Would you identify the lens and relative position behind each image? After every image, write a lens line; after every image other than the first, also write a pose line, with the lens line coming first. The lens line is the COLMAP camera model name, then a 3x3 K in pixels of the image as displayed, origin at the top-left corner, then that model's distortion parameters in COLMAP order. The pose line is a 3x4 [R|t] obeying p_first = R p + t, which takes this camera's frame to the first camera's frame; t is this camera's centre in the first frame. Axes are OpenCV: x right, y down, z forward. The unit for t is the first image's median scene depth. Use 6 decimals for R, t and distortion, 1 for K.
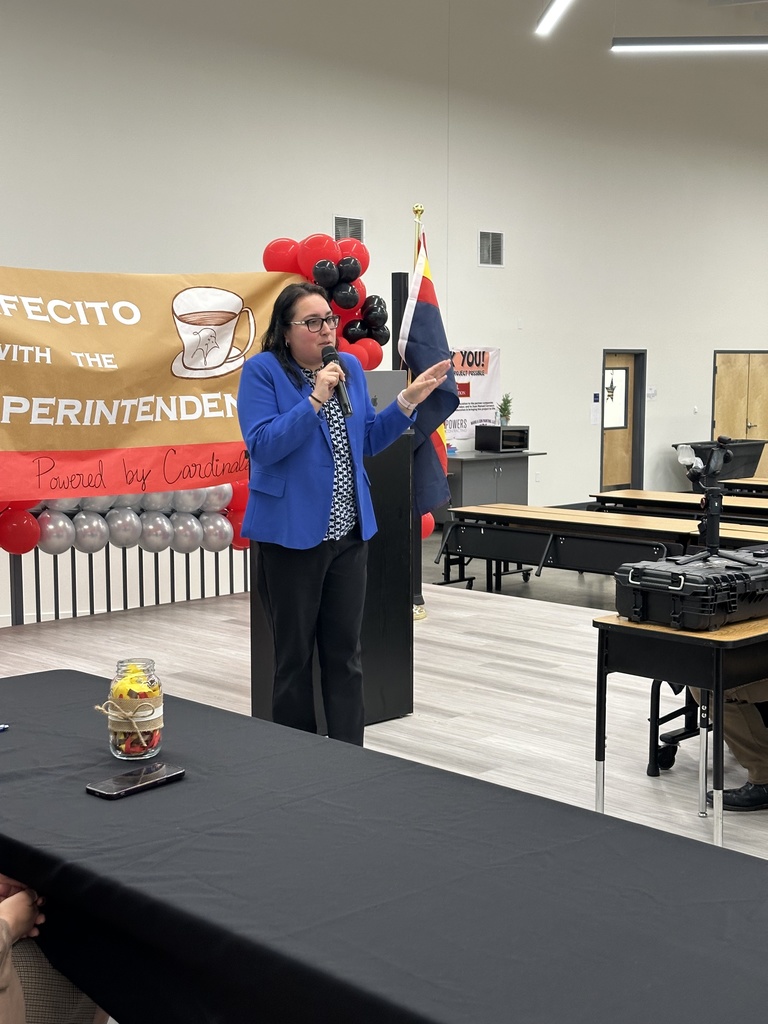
lens RADIAL K [[1416.5, 0, 386.1], [0, 1416.5, 530.0], [0, 0, 1]] dist [0.131733, 0.000000]
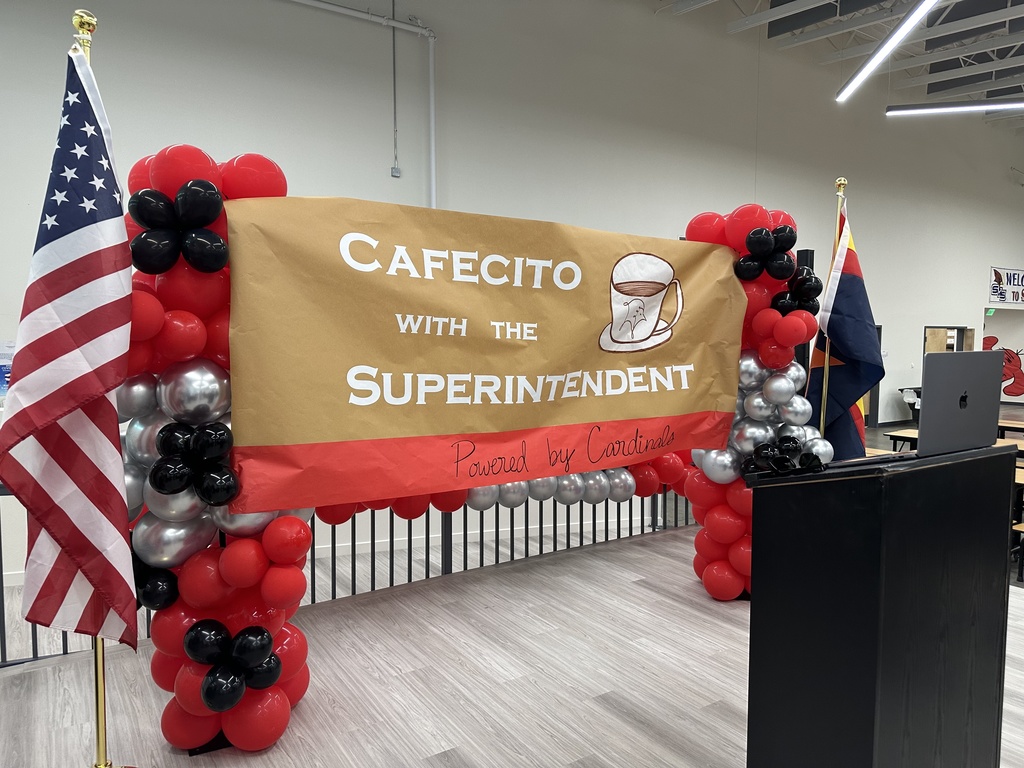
lens RADIAL K [[713.1, 0, 511.5], [0, 713.1, 388.7], [0, 0, 1]] dist [0.031981, 0.000616]
pose [[0.977755, 0.016908, -0.209069, -0.109037], [-0.025357, 0.998964, -0.037797, -0.063478], [0.208213, 0.042257, 0.977170, 0.529383]]
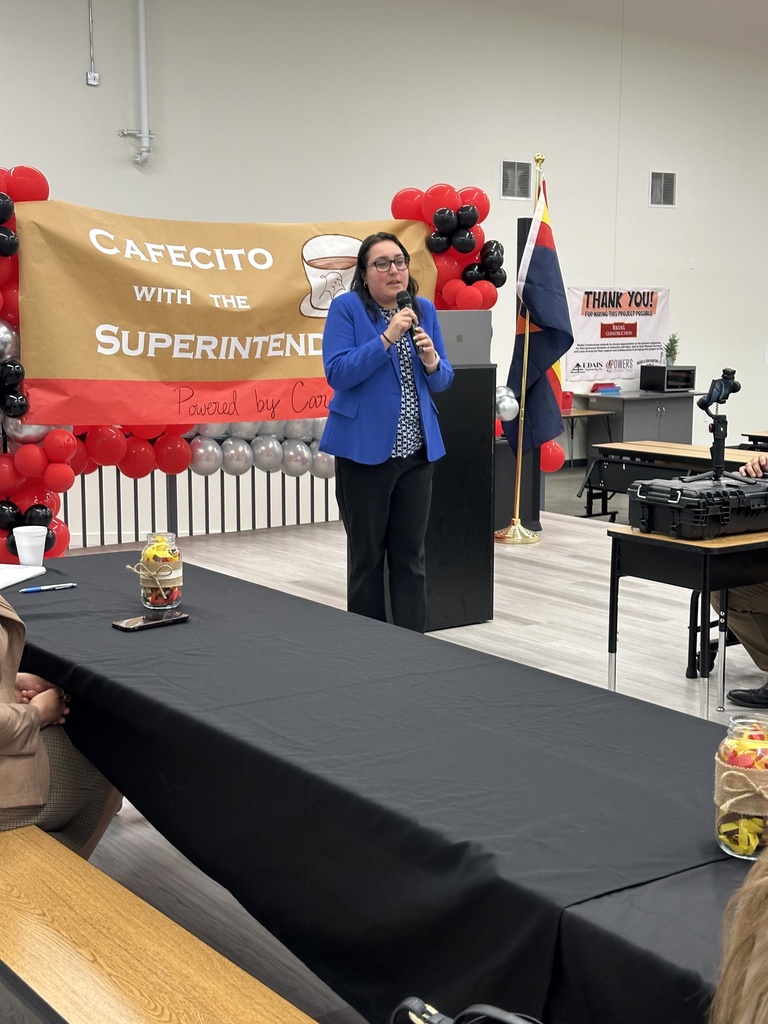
lens RADIAL K [[1416.5, 0, 374.5], [0, 1416.5, 509.7], [0, 0, 1]] dist [0.131733, 0.000000]
pose [[0.987990, 0.023654, -0.152698, 0.080031], [-0.019603, 0.999416, 0.027983, 0.011391], [0.153271, -0.024653, 0.987877, -0.092309]]
